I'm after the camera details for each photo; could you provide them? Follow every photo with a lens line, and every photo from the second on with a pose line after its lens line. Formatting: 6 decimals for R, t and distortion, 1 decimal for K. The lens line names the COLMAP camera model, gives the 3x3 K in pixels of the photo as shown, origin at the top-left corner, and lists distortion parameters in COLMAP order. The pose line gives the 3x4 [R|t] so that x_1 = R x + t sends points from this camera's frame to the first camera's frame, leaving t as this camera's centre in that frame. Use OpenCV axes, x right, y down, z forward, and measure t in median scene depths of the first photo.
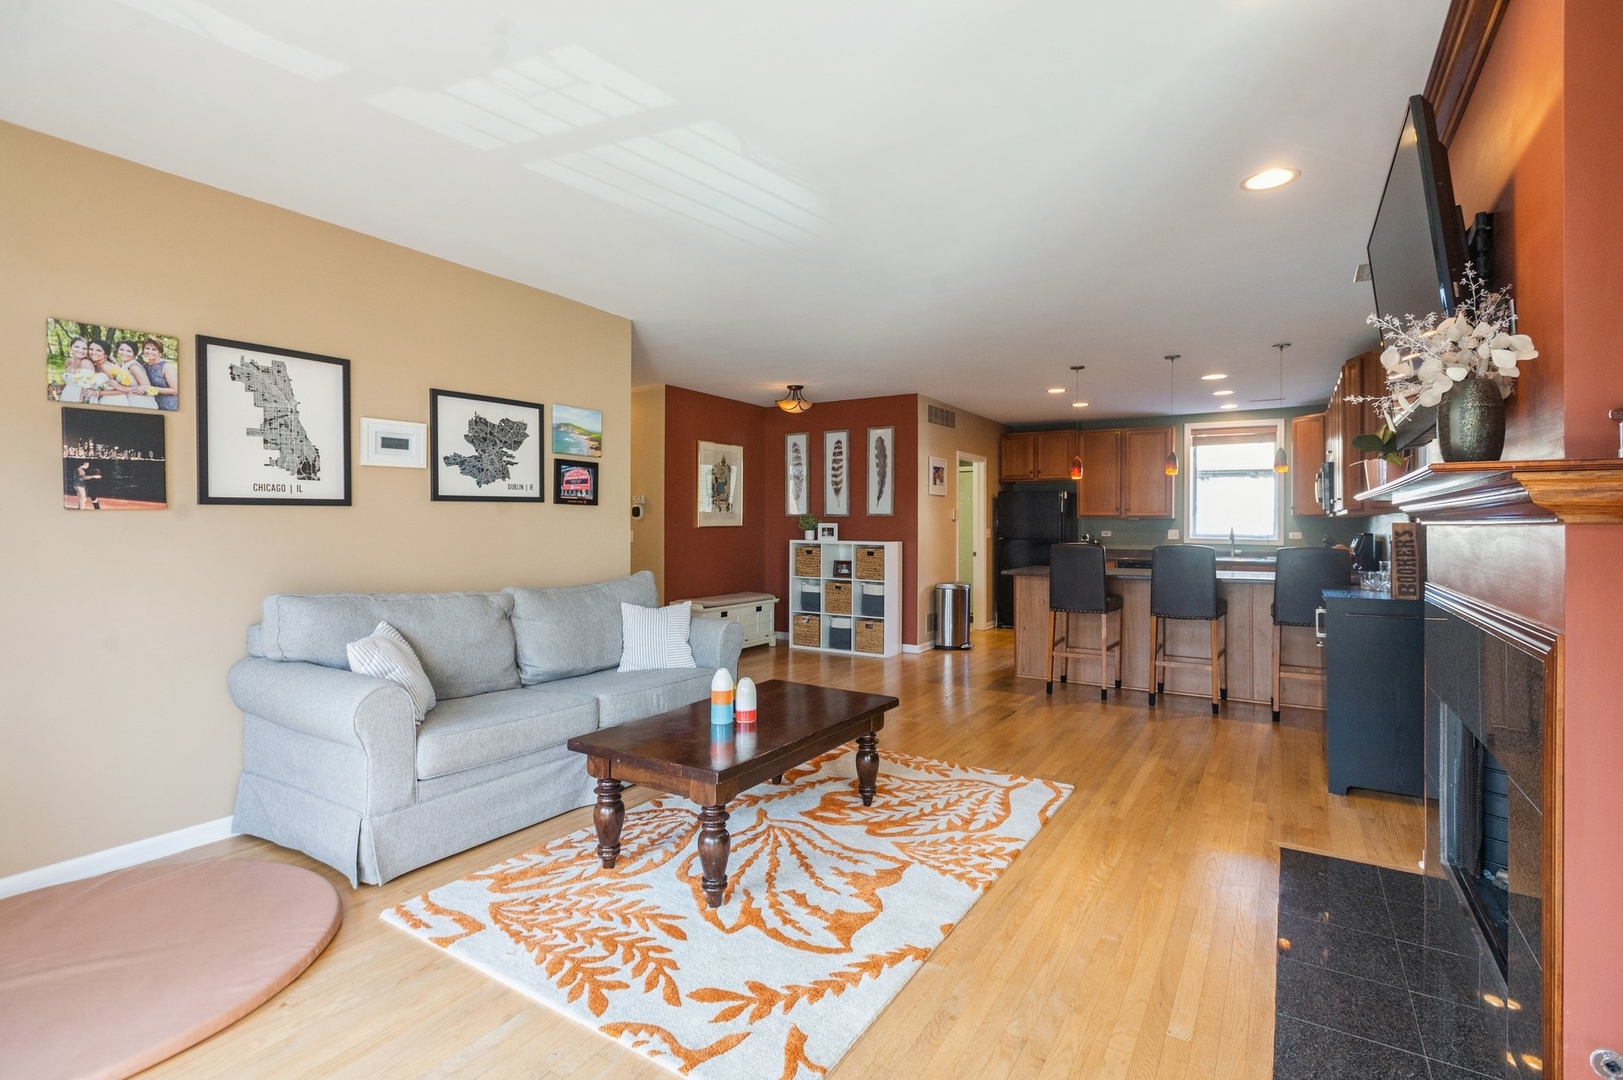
lens RADIAL K [[758.5, 0, 809.0], [0, 758.5, 524.0], [0, 0, 1]] dist [0.015696, -0.006064]
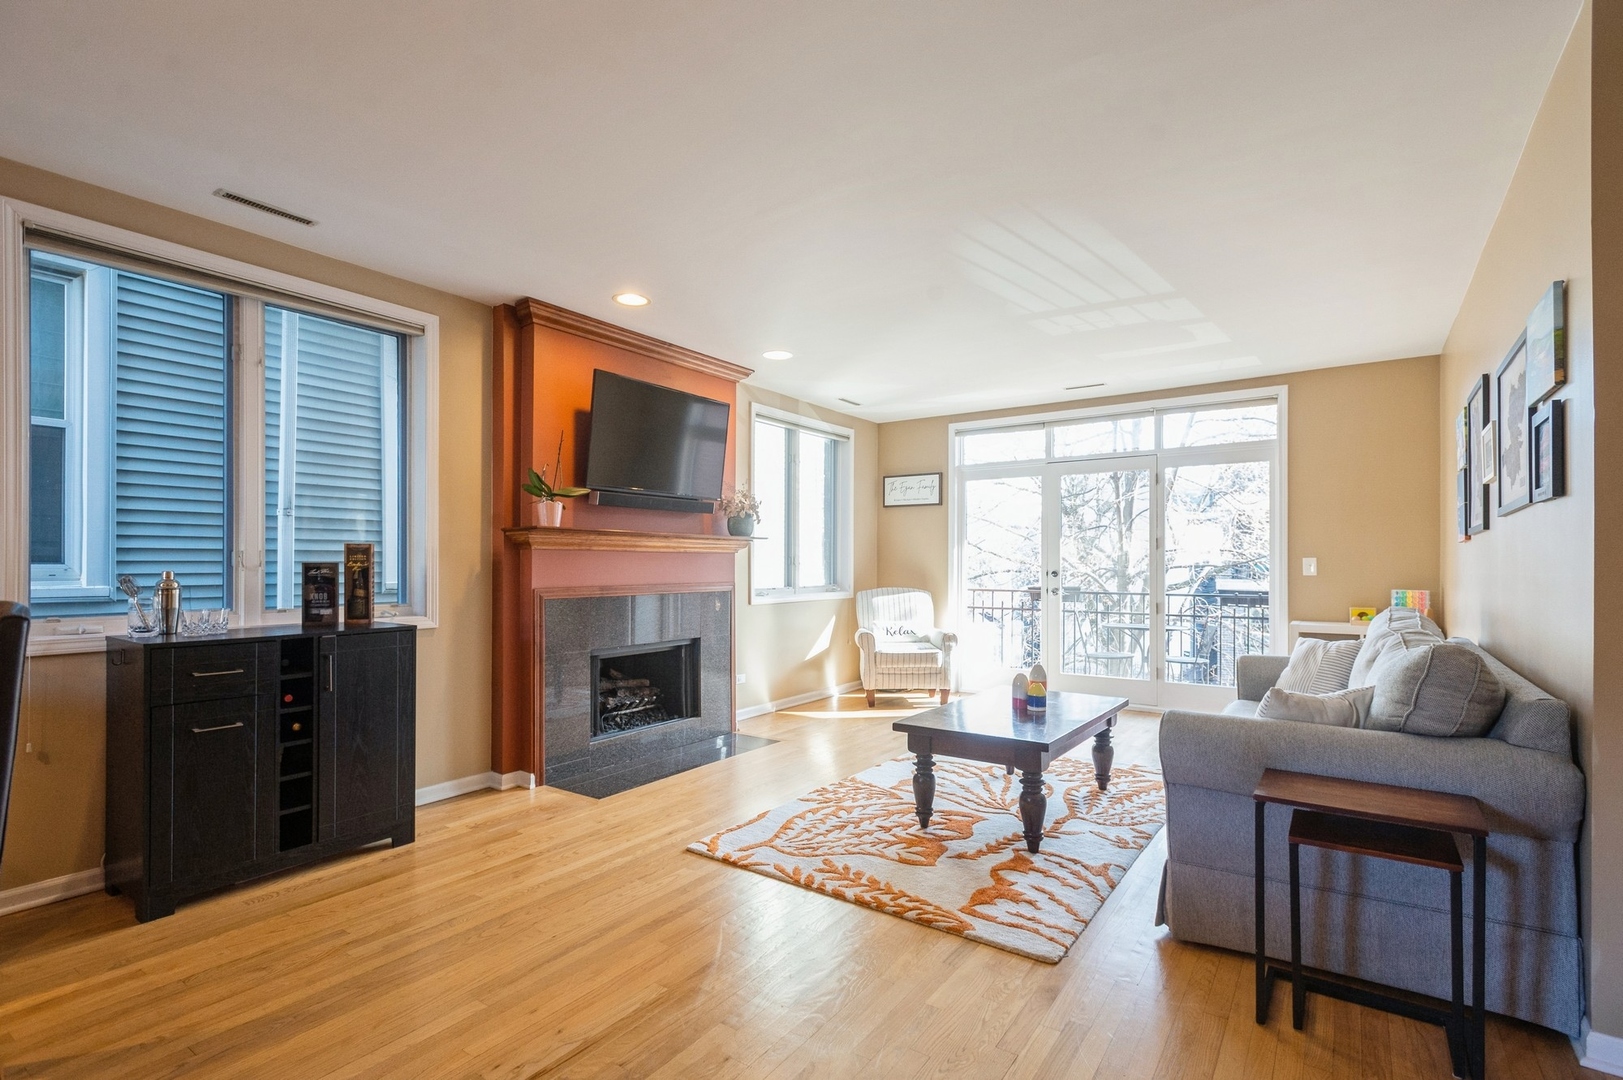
lens RADIAL K [[758.5, 0, 822.3], [0, 758.5, 573.2], [0, 0, 1]] dist [0.015696, -0.006064]
pose [[-0.999480, -0.004341, 0.031940, 0.168167], [-0.003998, 0.999934, 0.010794, 0.023068], [-0.031985, 0.010661, -0.999432, 1.865757]]
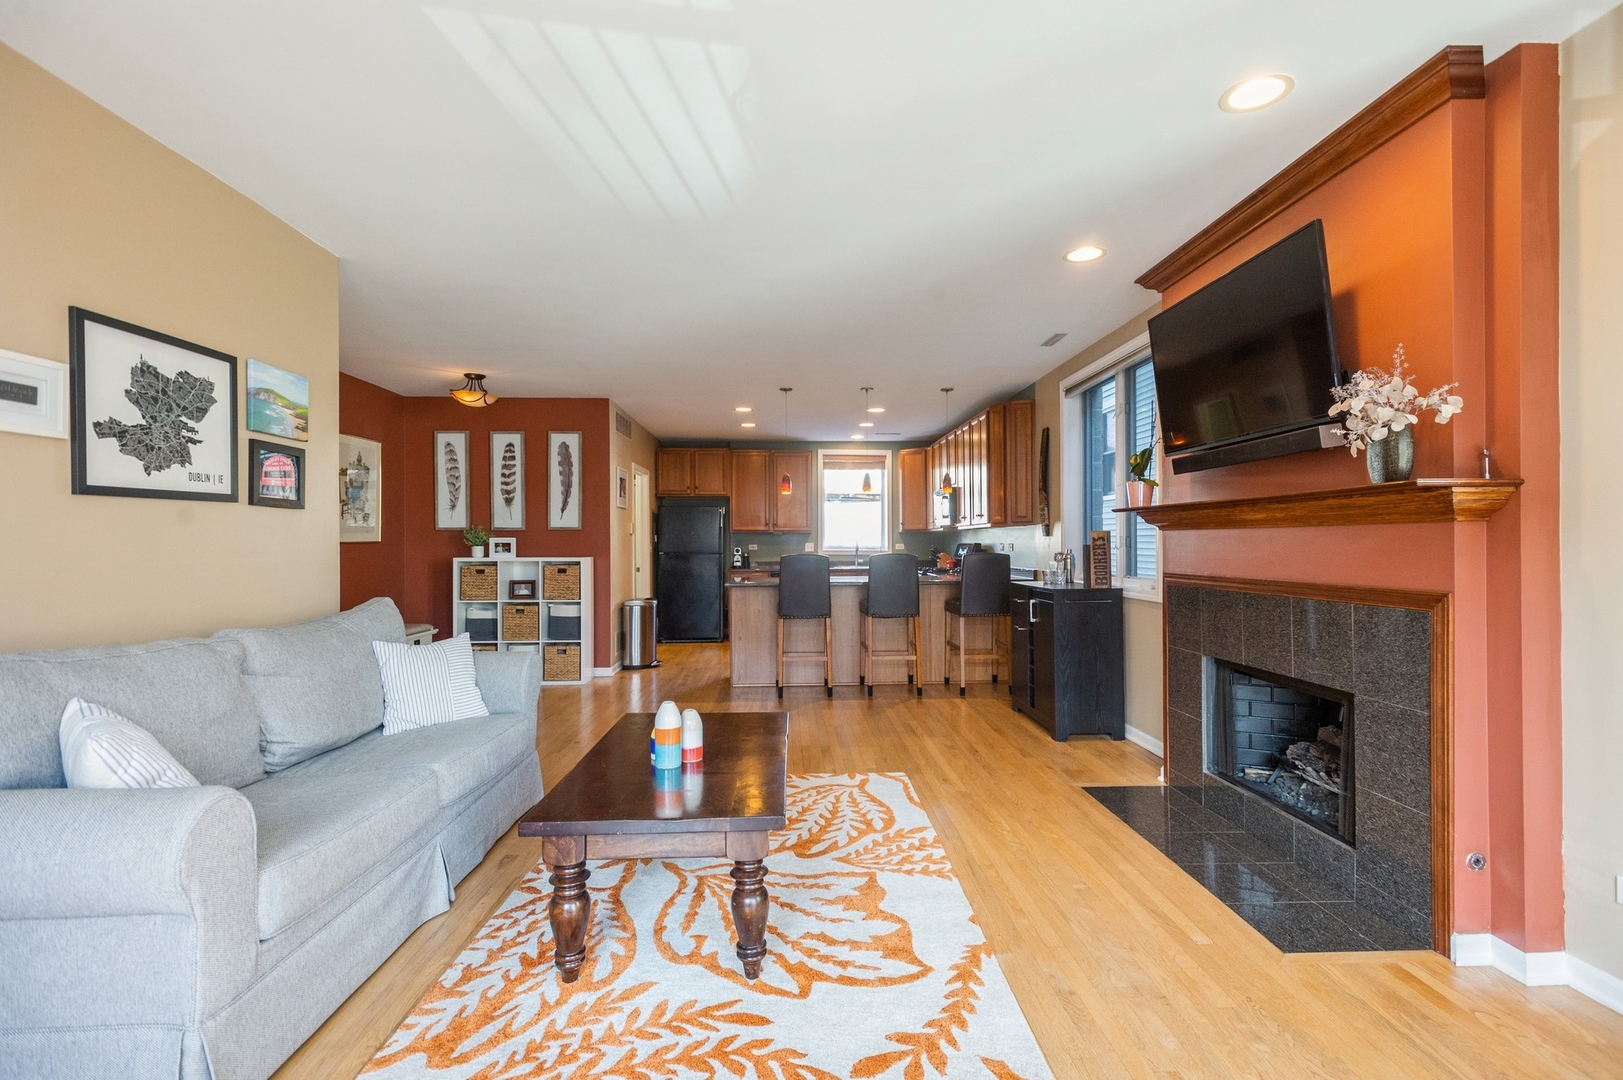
lens RADIAL K [[758.5, 0, 811.8], [0, 758.5, 540.9], [0, 0, 1]] dist [0.015696, -0.006064]
pose [[0.823656, -0.006358, 0.567055, -0.375946], [0.007819, 0.999969, -0.000145, 0.011935], [-0.567036, 0.004553, 0.823680, 0.179995]]
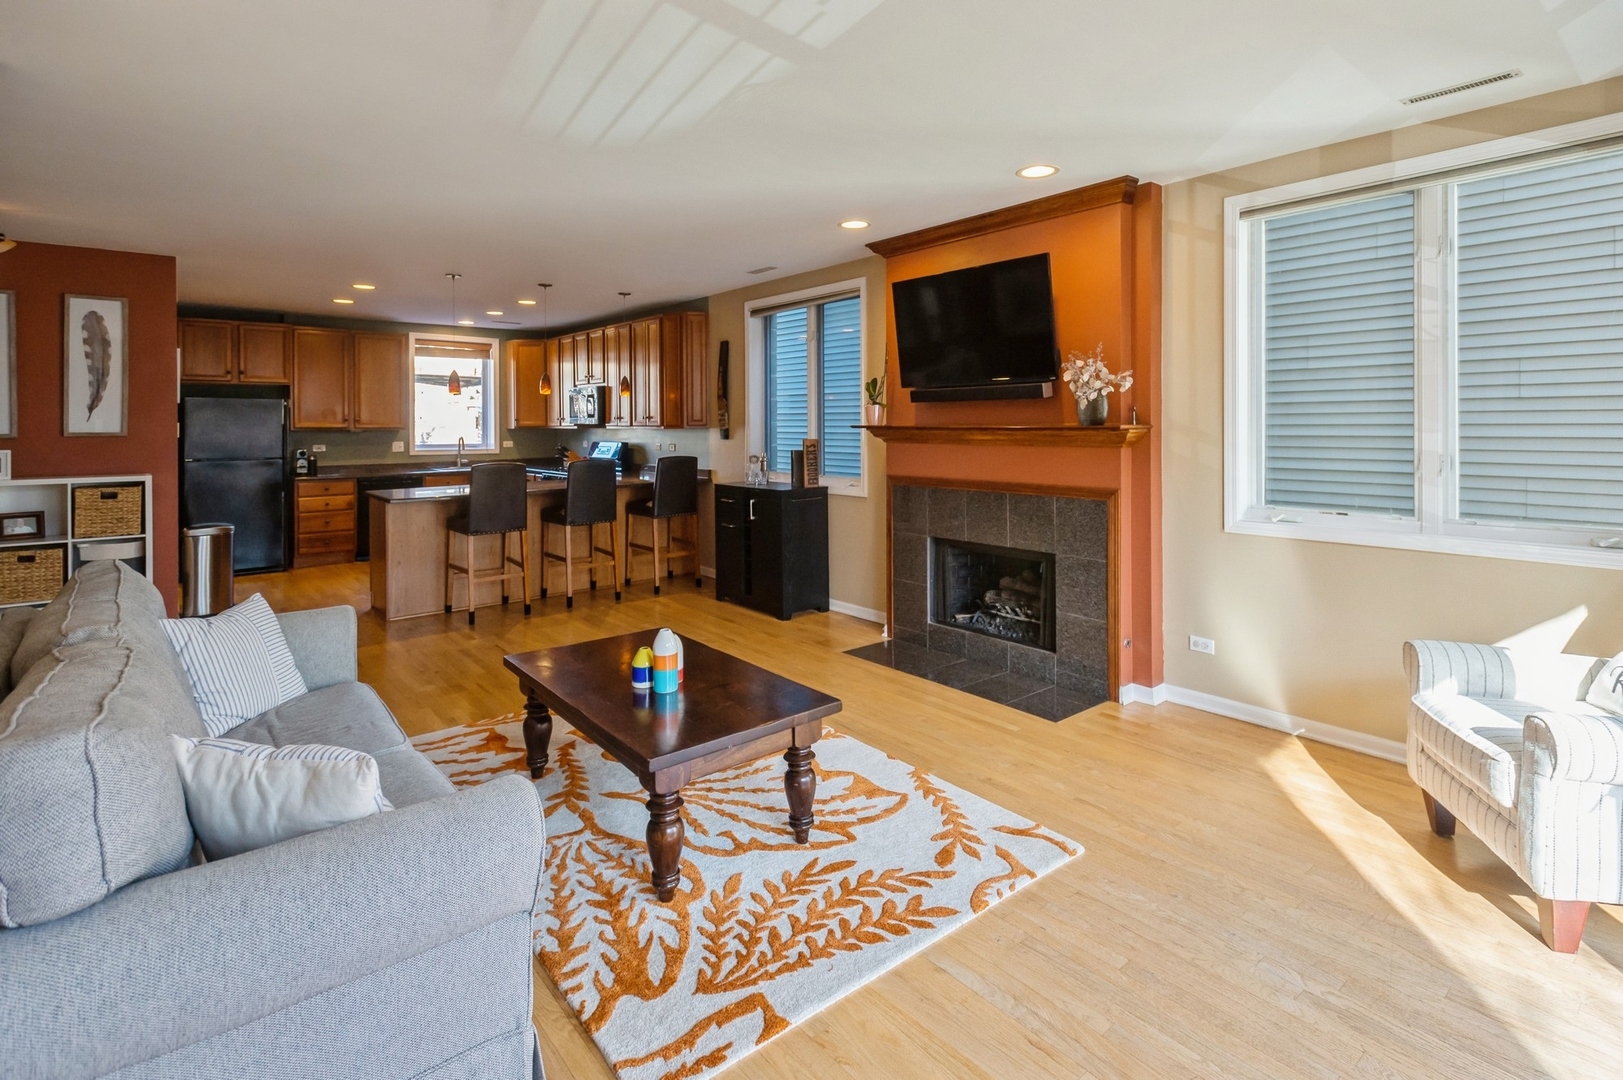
lens RADIAL K [[801.7, 0, 828.8], [0, 801.7, 425.6], [0, 0, 1]] dist [0.008664, -0.000335]
pose [[0.301935, -0.011485, 0.953259, -0.774745], [0.008299, 0.999921, 0.009418, -0.043402], [-0.953293, 0.005067, 0.302006, 0.439481]]
